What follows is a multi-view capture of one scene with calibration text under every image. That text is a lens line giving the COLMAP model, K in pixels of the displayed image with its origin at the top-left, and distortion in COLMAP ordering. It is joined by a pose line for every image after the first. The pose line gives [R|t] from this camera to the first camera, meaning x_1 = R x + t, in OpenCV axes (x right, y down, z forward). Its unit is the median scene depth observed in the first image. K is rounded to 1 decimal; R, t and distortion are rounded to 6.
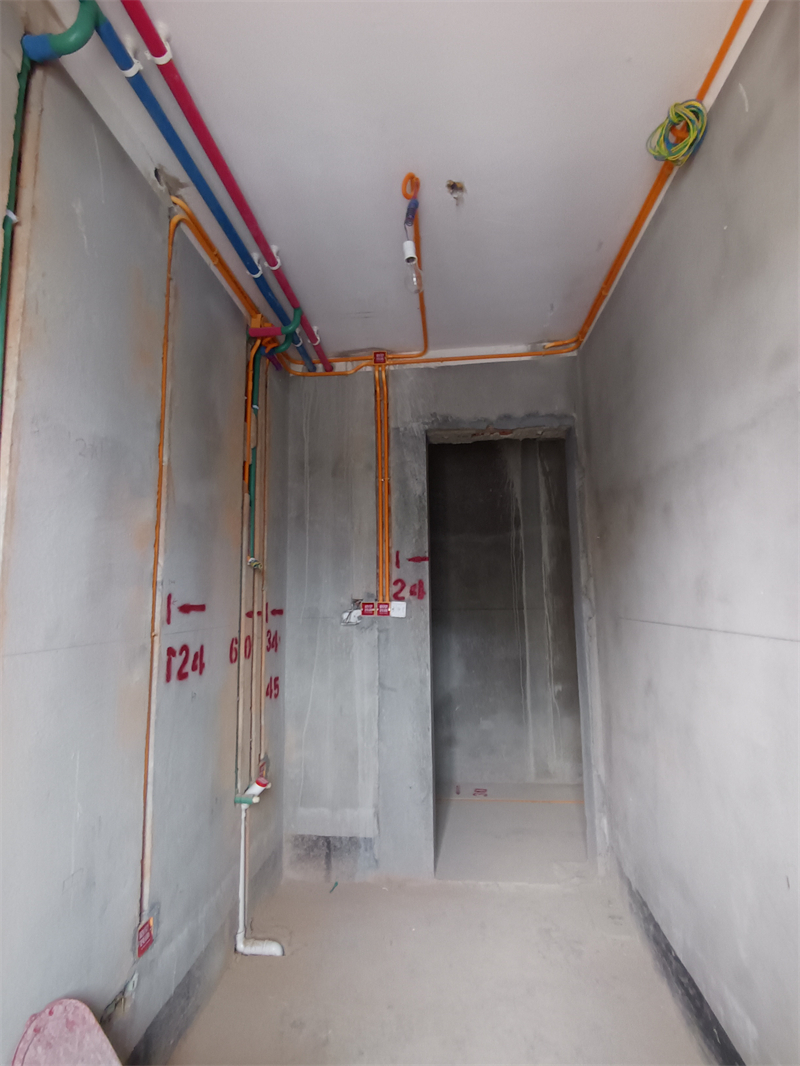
lens RADIAL K [[491.1, 0, 405.8], [0, 491.1, 538.8], [0, 0, 1]] dist [-0.003516, 0.000915]
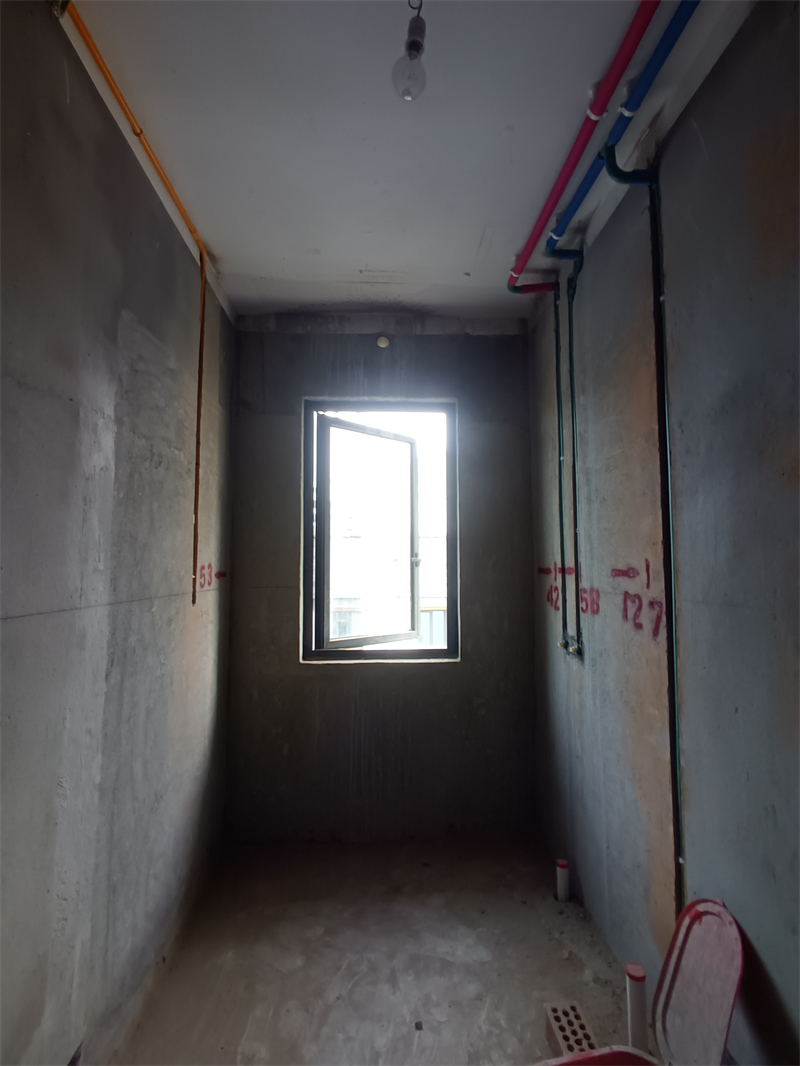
lens RADIAL K [[491.1, 0, 405.6], [0, 491.1, 540.2], [0, 0, 1]] dist [-0.003516, 0.000915]
pose [[-0.986432, 0.011347, -0.163777, 0.089299], [0.039307, 0.984916, -0.168507, 0.121867], [0.159395, -0.172658, -0.971999, 1.005747]]
